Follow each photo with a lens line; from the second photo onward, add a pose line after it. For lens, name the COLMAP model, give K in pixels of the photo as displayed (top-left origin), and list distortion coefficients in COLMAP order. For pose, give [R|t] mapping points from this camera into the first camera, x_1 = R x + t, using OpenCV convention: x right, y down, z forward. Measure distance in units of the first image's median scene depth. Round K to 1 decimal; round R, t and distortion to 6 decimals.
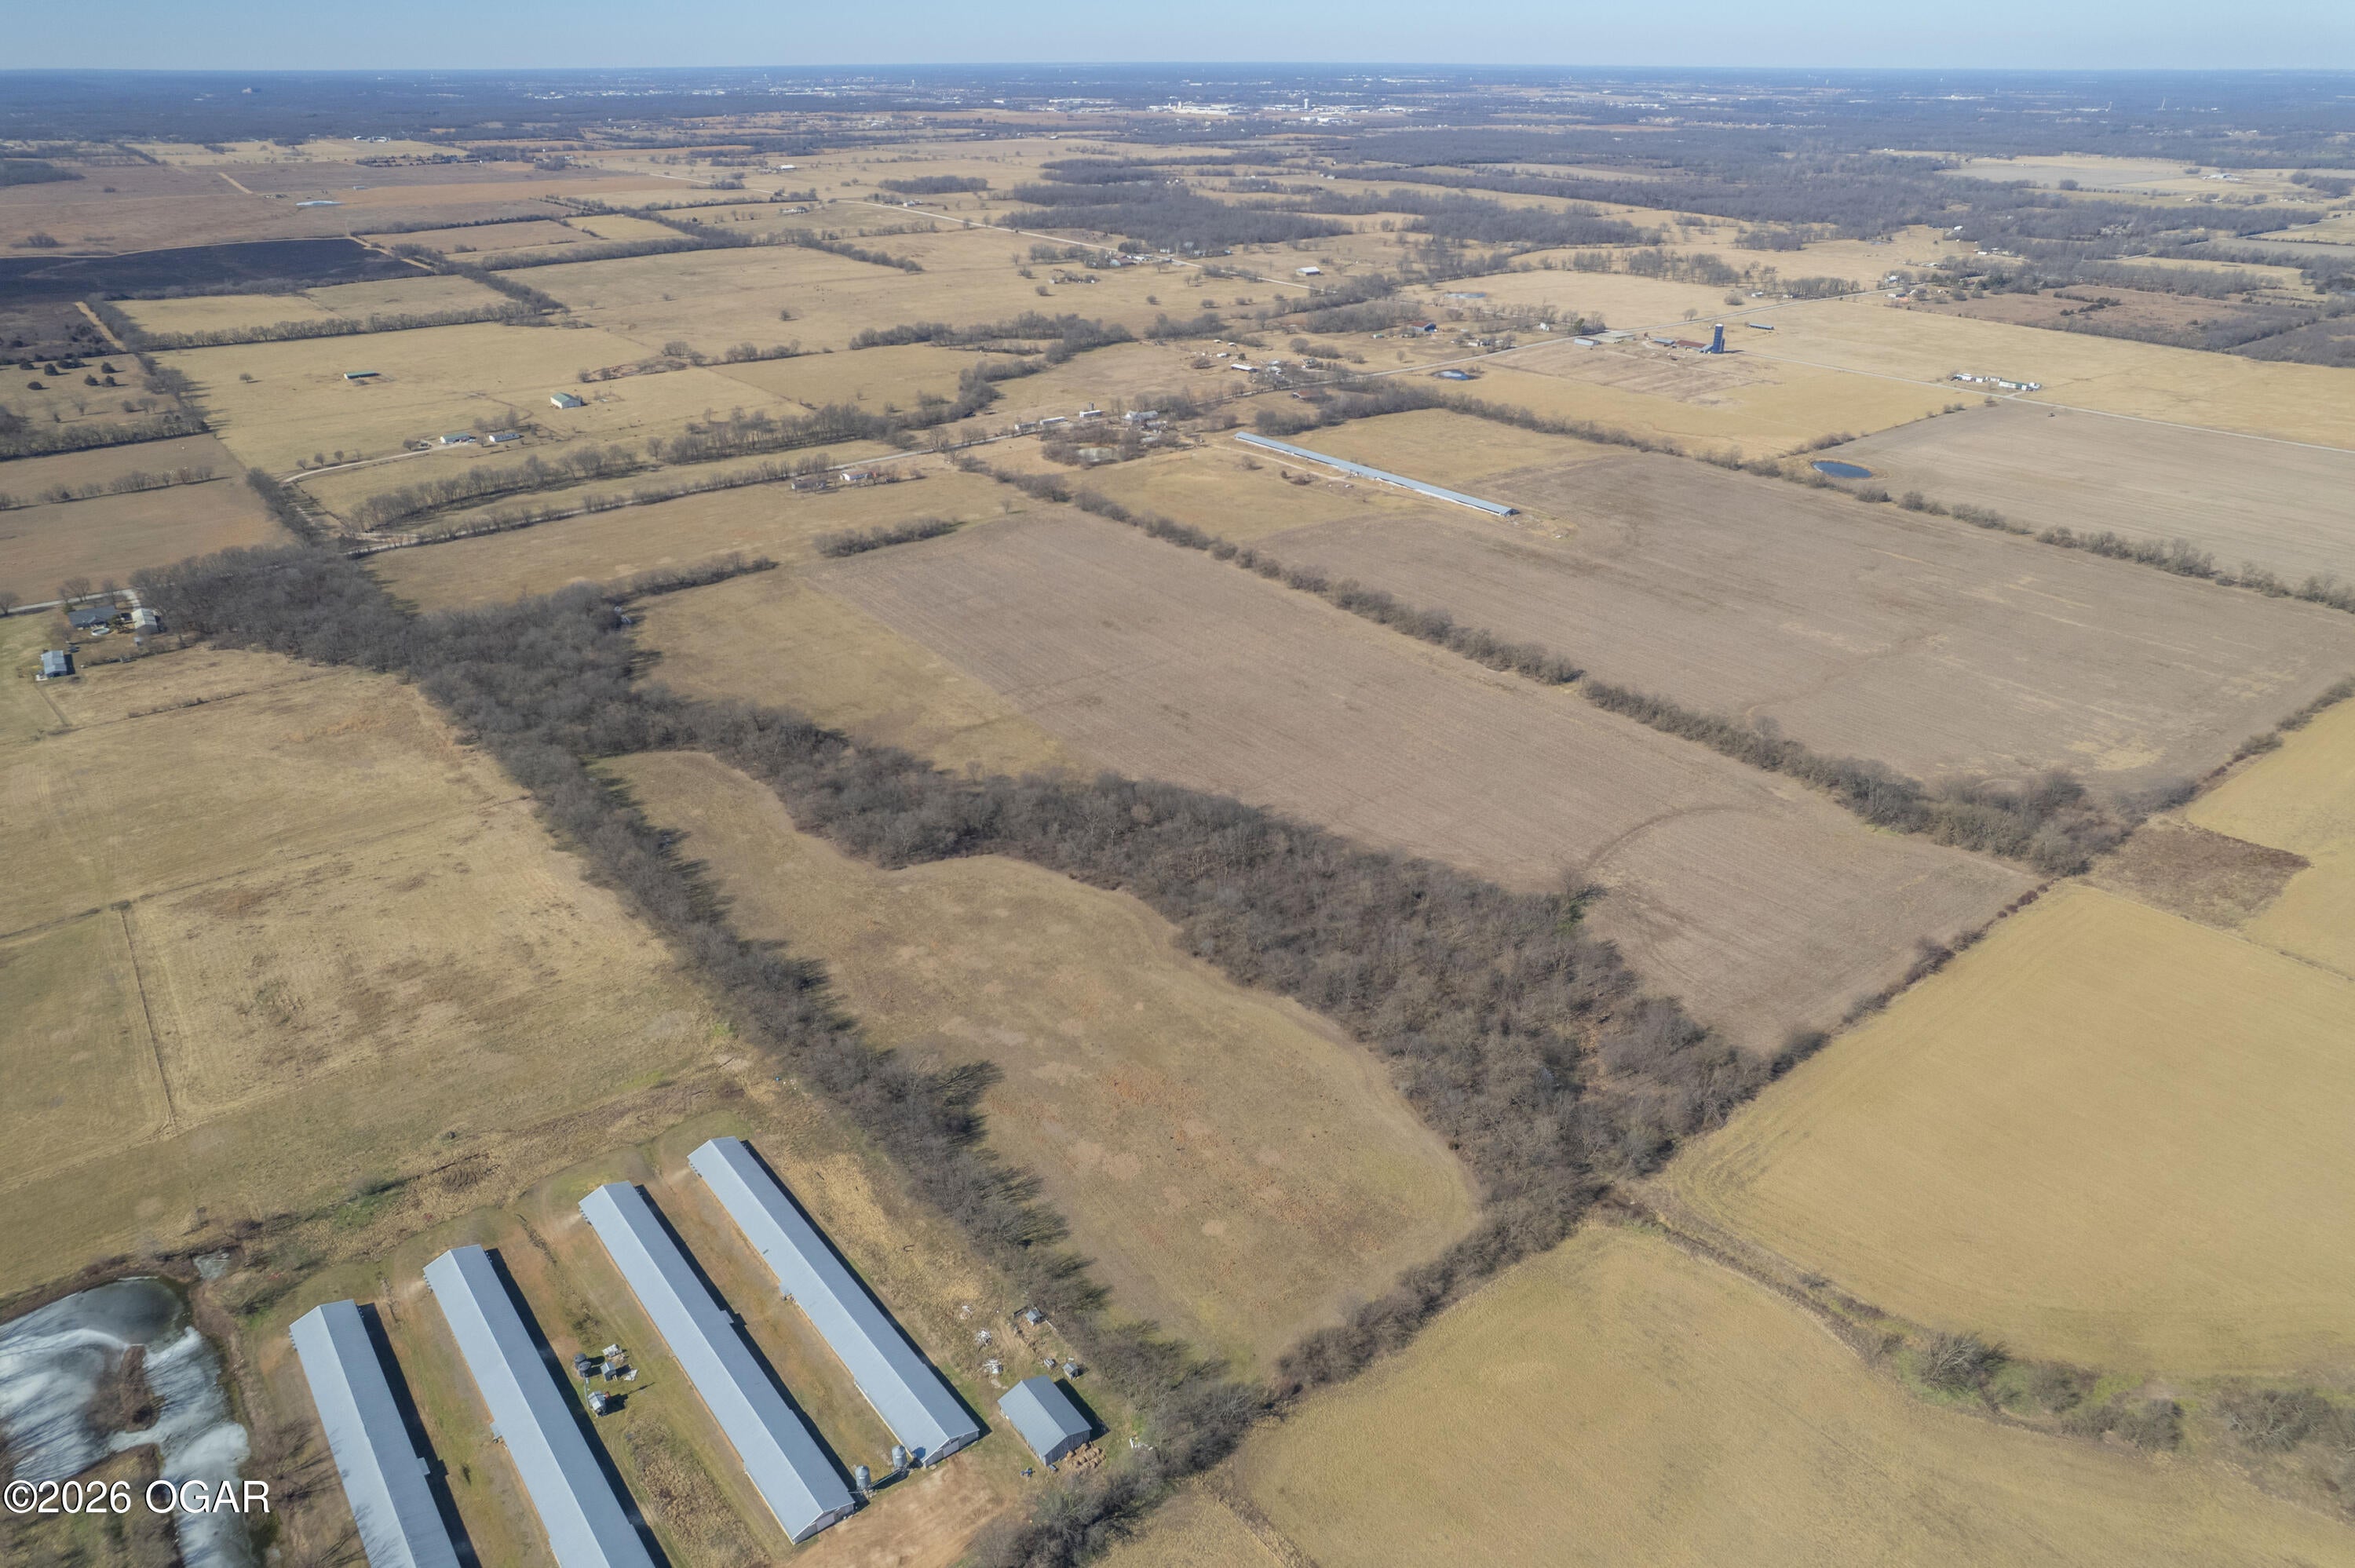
lens RADIAL K [[1512.9, 0, 1177.5], [0, 1512.9, 784.0], [0, 0, 1]] dist [-0.081827, 0.070173]
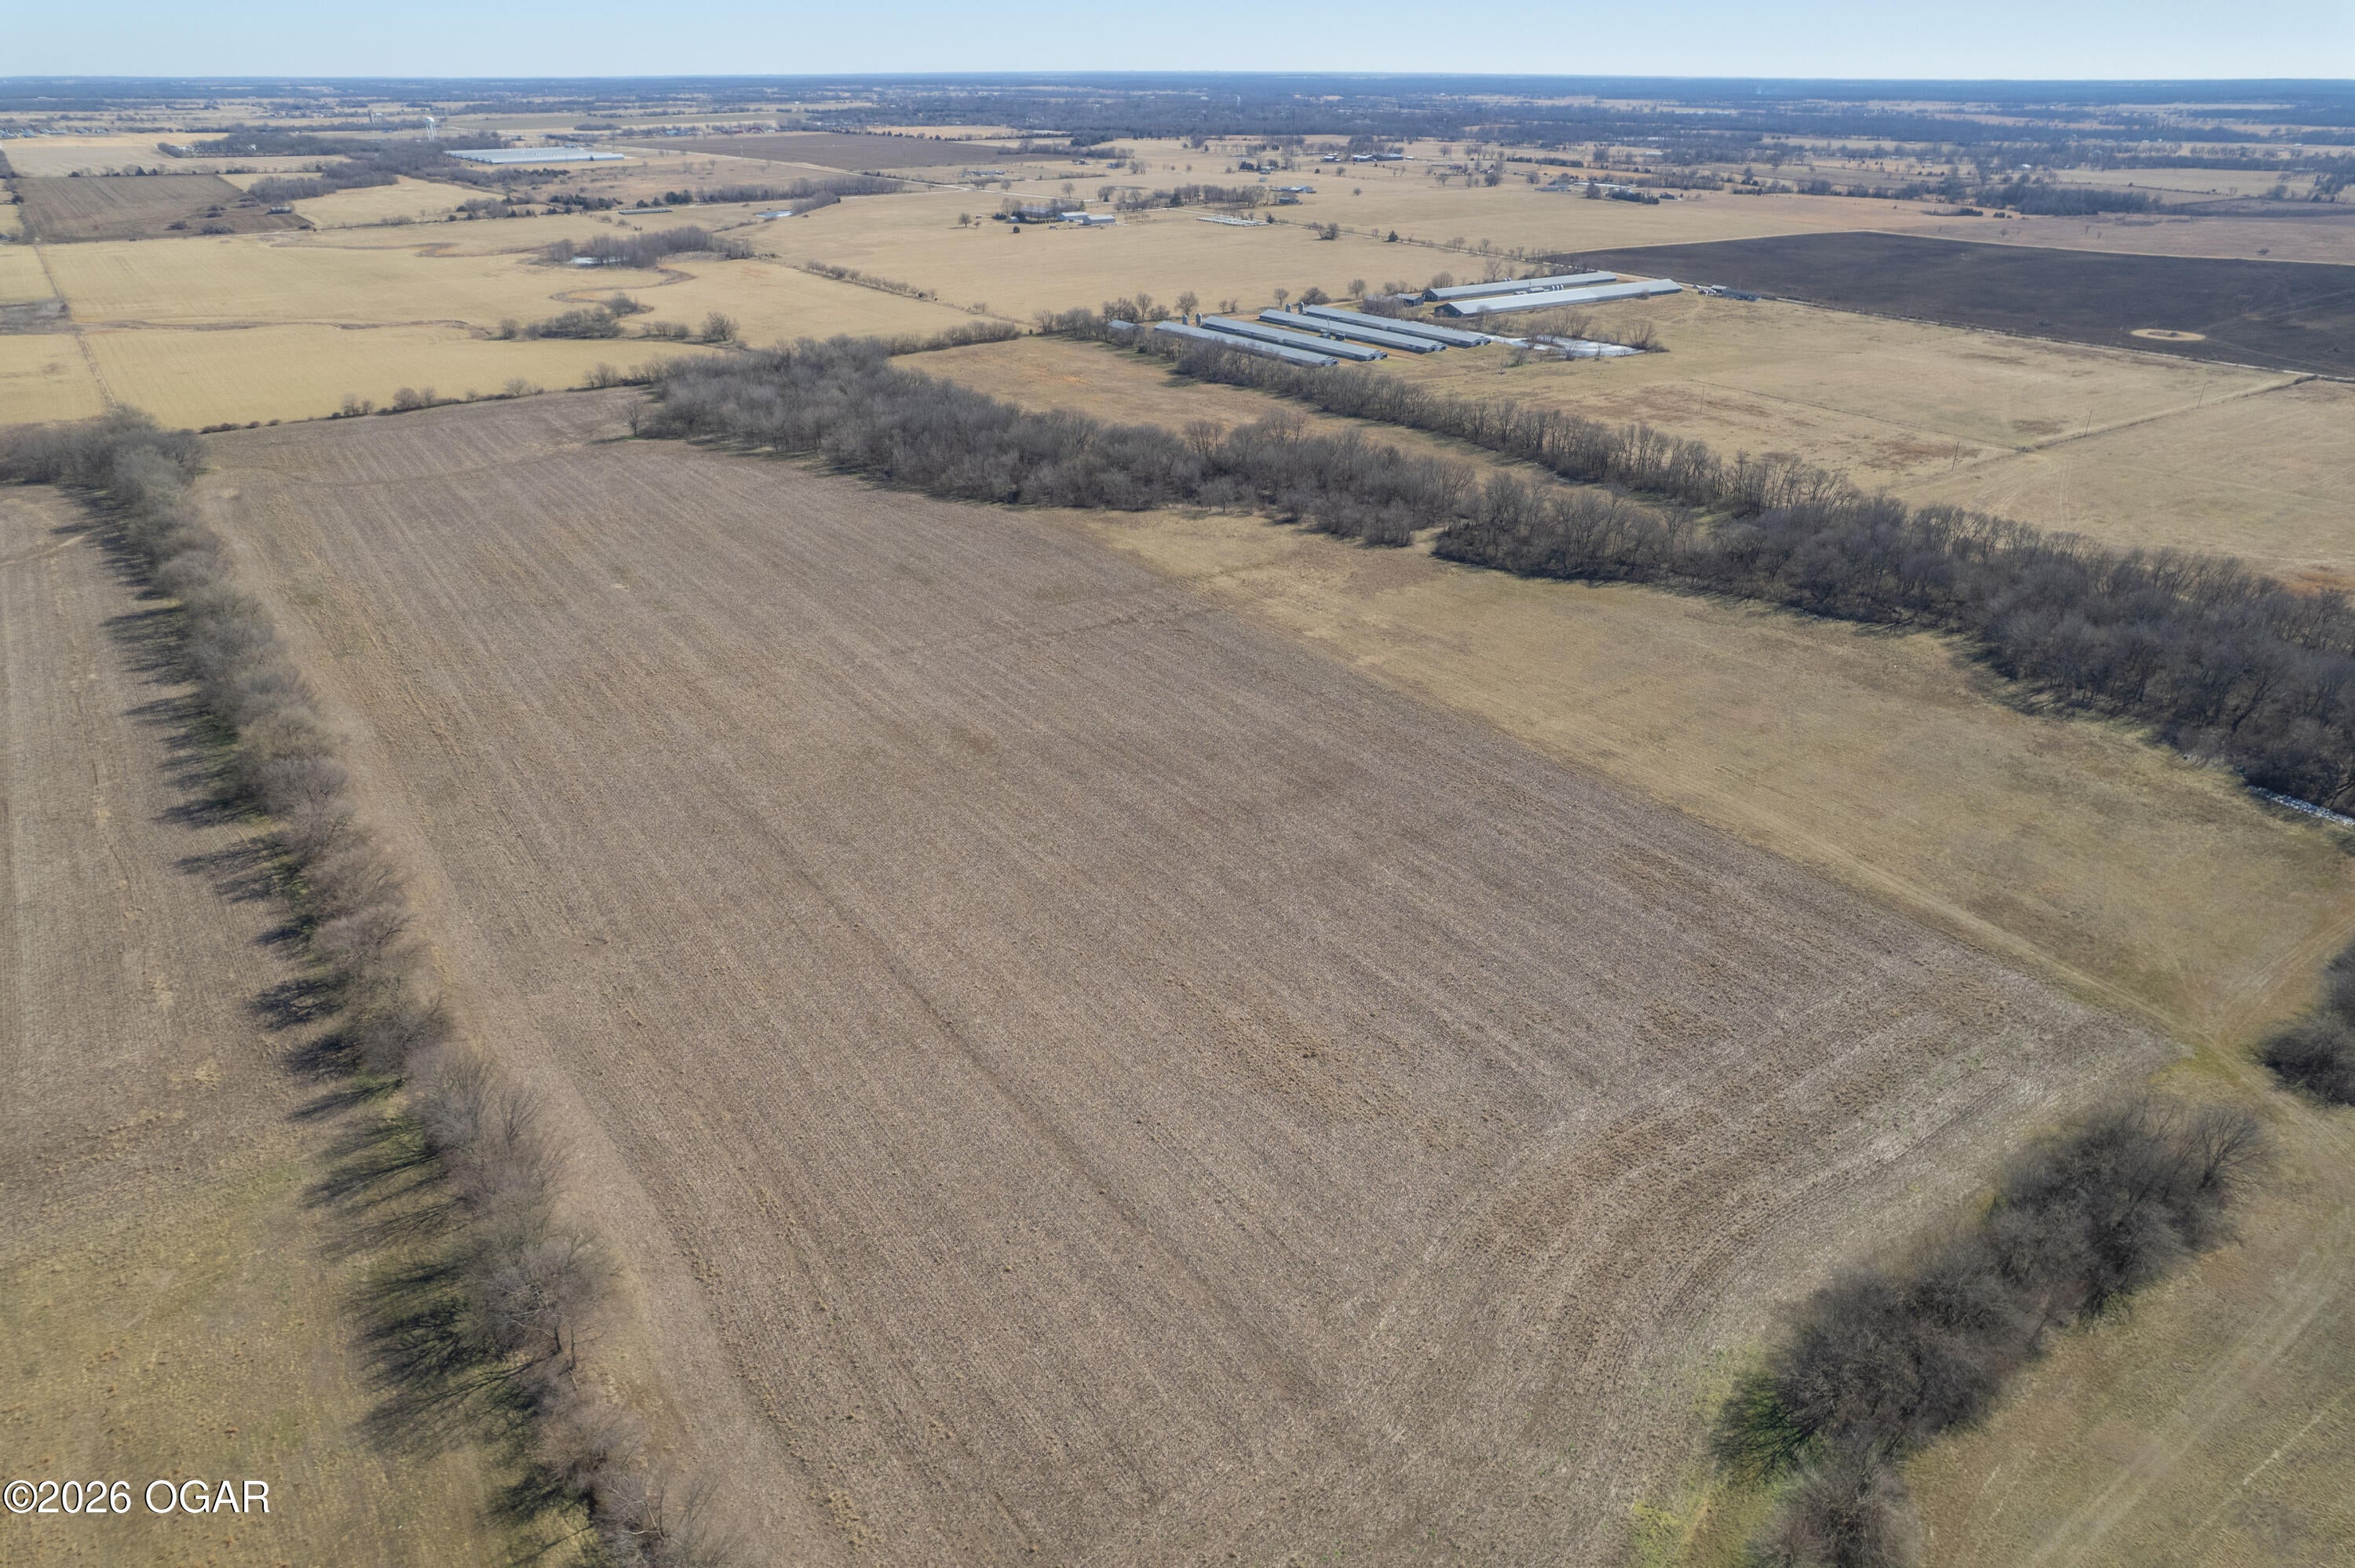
lens RADIAL K [[1512.9, 0, 1177.5], [0, 1512.9, 784.0], [0, 0, 1]] dist [-0.081827, 0.070173]
pose [[-0.999344, -0.018953, 0.030869, -0.125361], [0.012458, 0.620362, 0.784216, -0.469866], [-0.034013, 0.784086, -0.619719, 1.457524]]
